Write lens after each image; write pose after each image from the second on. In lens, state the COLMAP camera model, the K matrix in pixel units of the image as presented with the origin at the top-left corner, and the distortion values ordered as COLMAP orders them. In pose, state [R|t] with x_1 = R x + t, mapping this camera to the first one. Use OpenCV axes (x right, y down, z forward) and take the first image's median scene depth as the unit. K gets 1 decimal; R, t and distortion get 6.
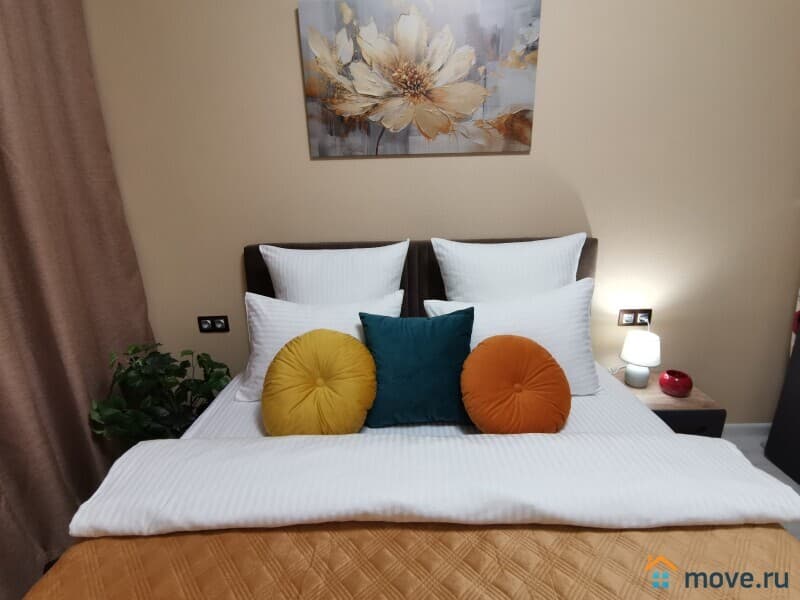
lens RADIAL K [[389.2, 0, 400.0], [0, 389.2, 300.0], [0, 0, 1]] dist [0.028809, -0.029993]
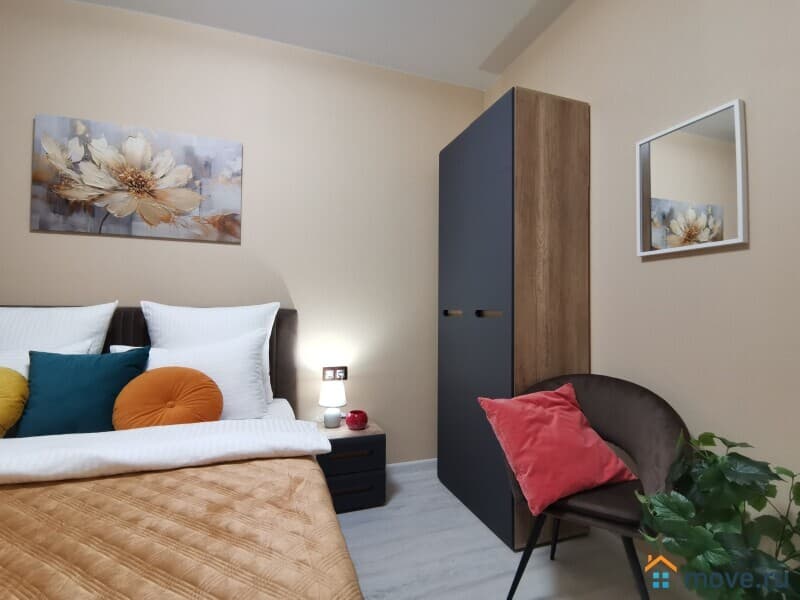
lens RADIAL K [[389.2, 0, 400.0], [0, 389.2, 300.0], [0, 0, 1]] dist [0.028809, -0.029993]
pose [[0.931465, 0.044600, 0.361087, 0.380233], [0.070696, 0.951355, -0.299876, 0.245314], [-0.356896, 0.304852, 0.883001, -0.308832]]
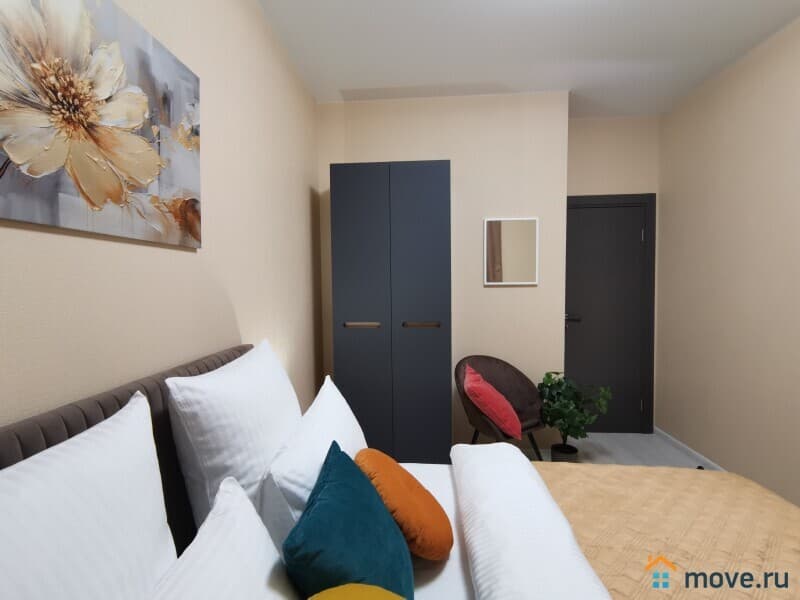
lens RADIAL K [[389.2, 0, 400.0], [0, 389.2, 300.0], [0, 0, 1]] dist [0.028809, -0.029993]
pose [[0.040107, -0.019088, 0.999013, -0.462424], [0.294246, 0.955708, 0.006448, -0.173646], [-0.954888, 0.293697, 0.043947, 0.630829]]
